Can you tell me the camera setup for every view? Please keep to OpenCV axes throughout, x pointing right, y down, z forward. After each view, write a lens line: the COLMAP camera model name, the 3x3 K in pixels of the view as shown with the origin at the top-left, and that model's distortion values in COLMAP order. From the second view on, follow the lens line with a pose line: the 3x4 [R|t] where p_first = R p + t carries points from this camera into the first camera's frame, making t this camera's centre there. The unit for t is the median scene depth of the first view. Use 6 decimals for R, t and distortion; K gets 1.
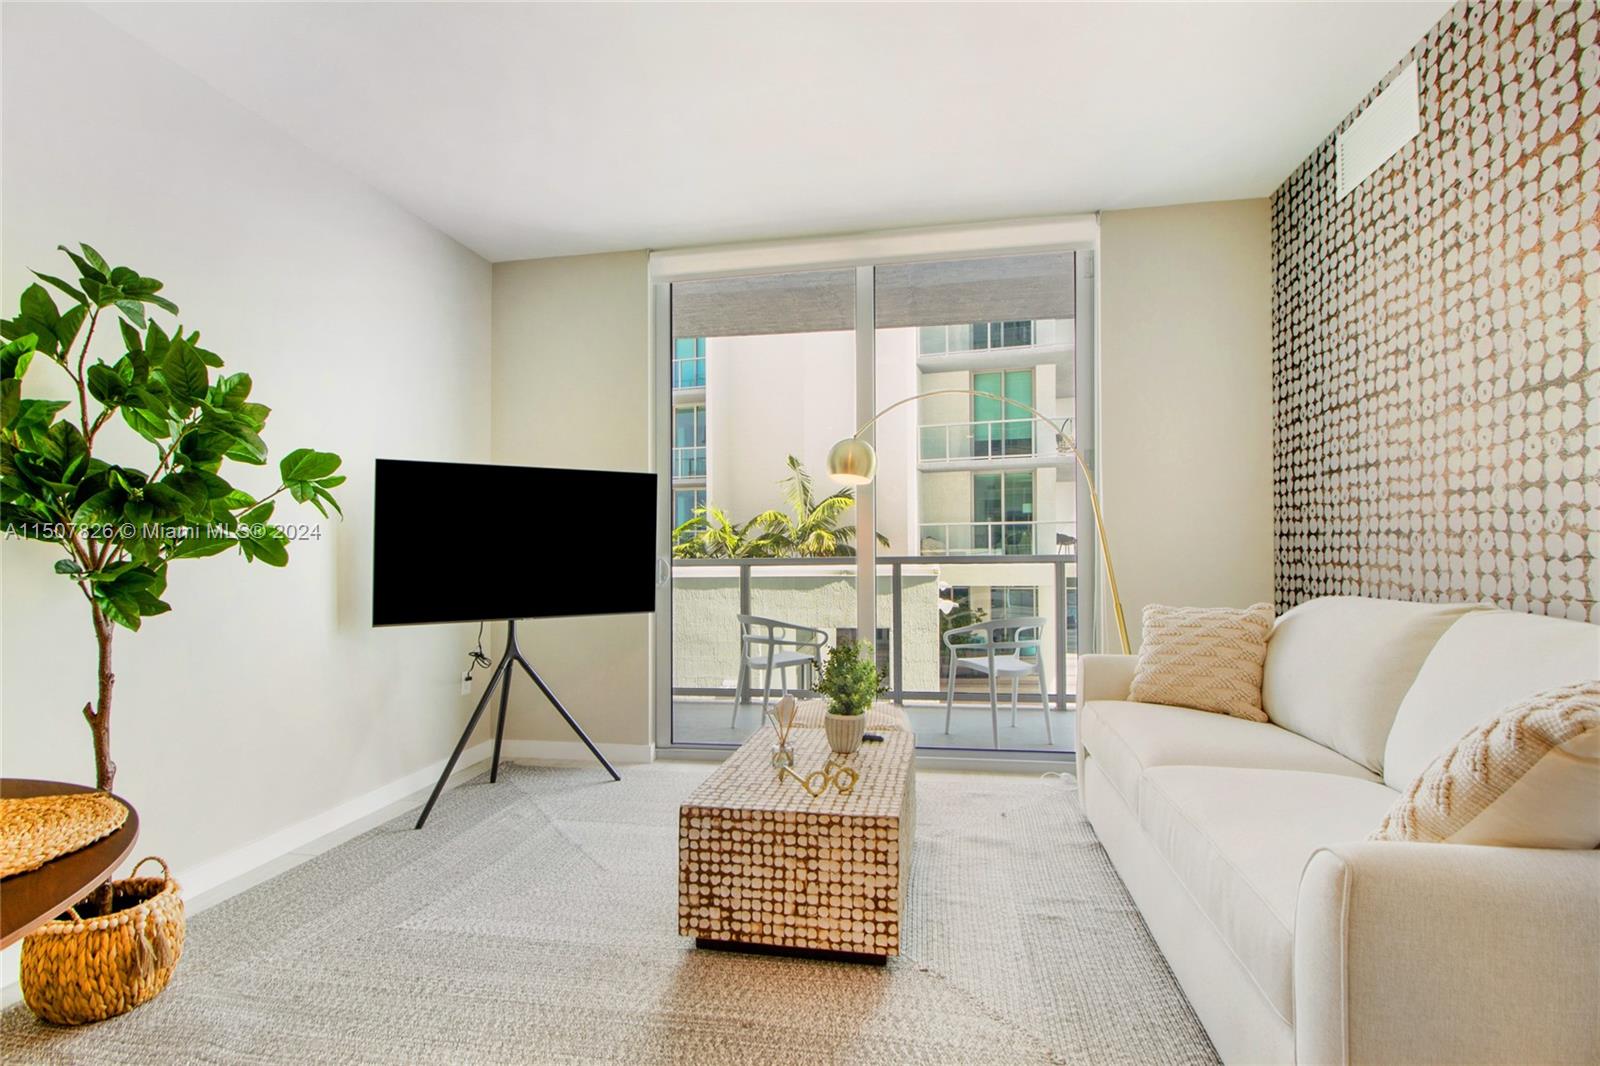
lens RADIAL K [[752.8, 0, 802.2], [0, 752.8, 502.4], [0, 0, 1]] dist [-0.001271, -0.008536]
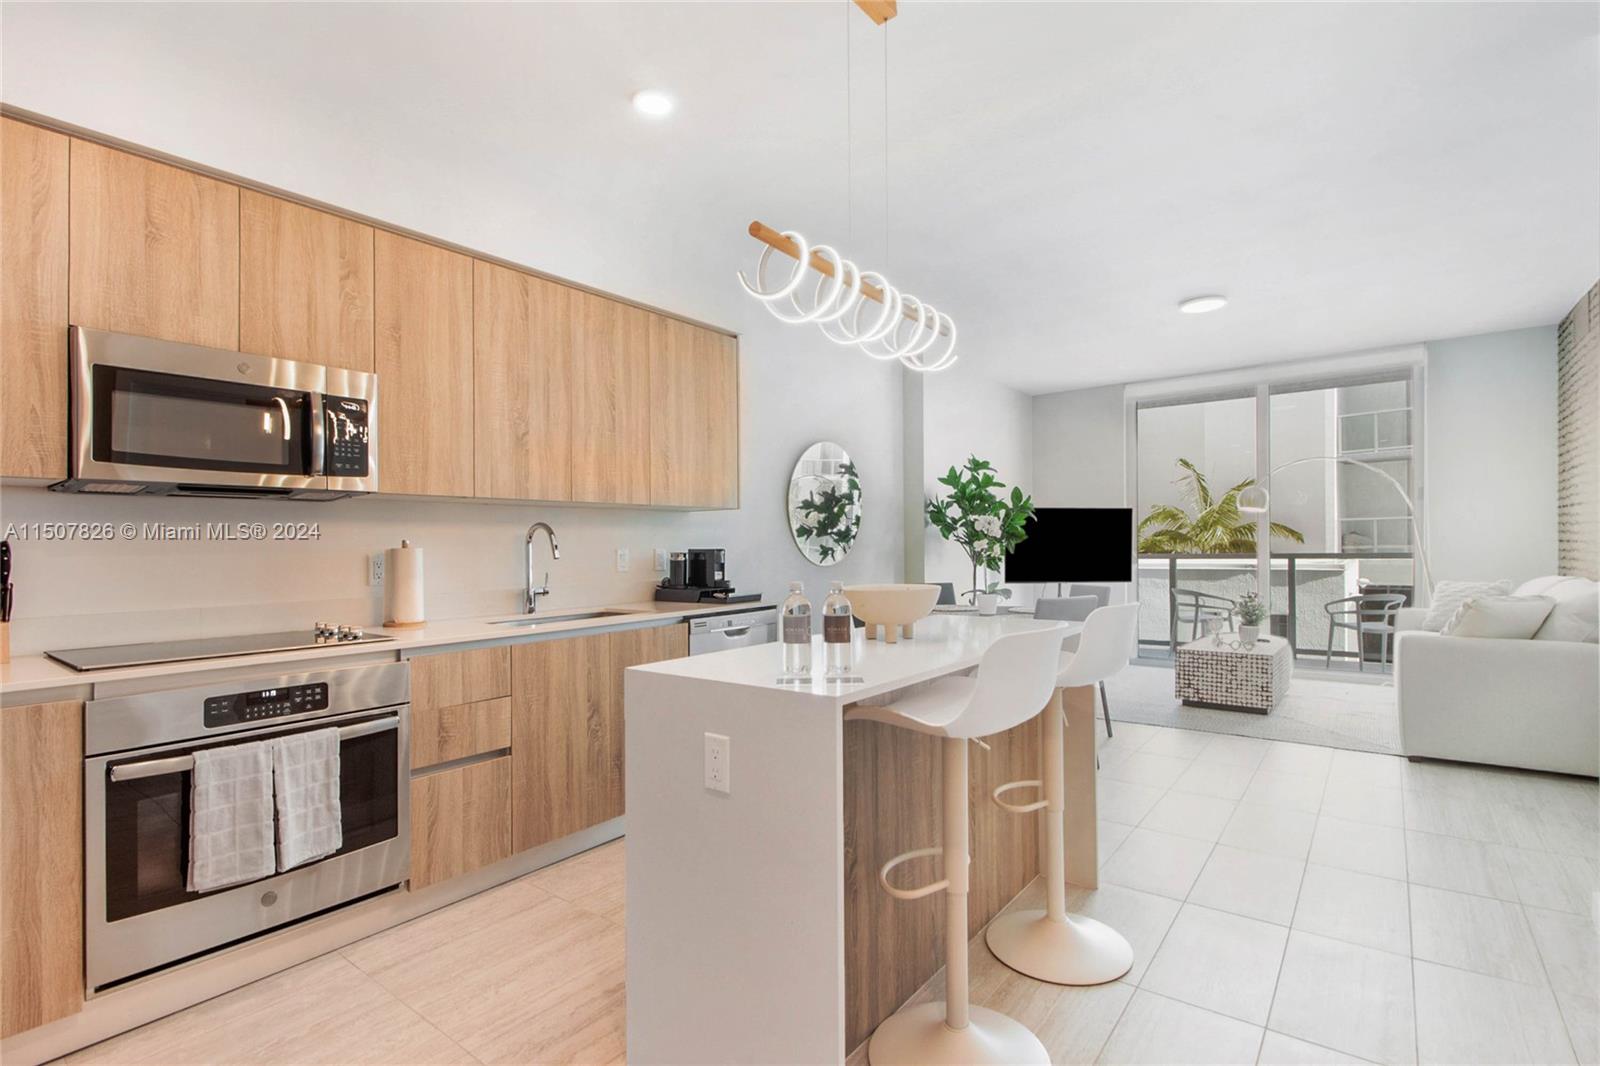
lens RADIAL K [[740.5, 0, 800.0], [0, 740.5, 533.0], [0, 0, 1]] dist [-0.027445, 0.000184]
pose [[0.880315, -0.003517, -0.474377, -0.056130], [0.026057, 0.998821, 0.040950, -0.076137], [0.473674, -0.048410, 0.879369, -1.023842]]
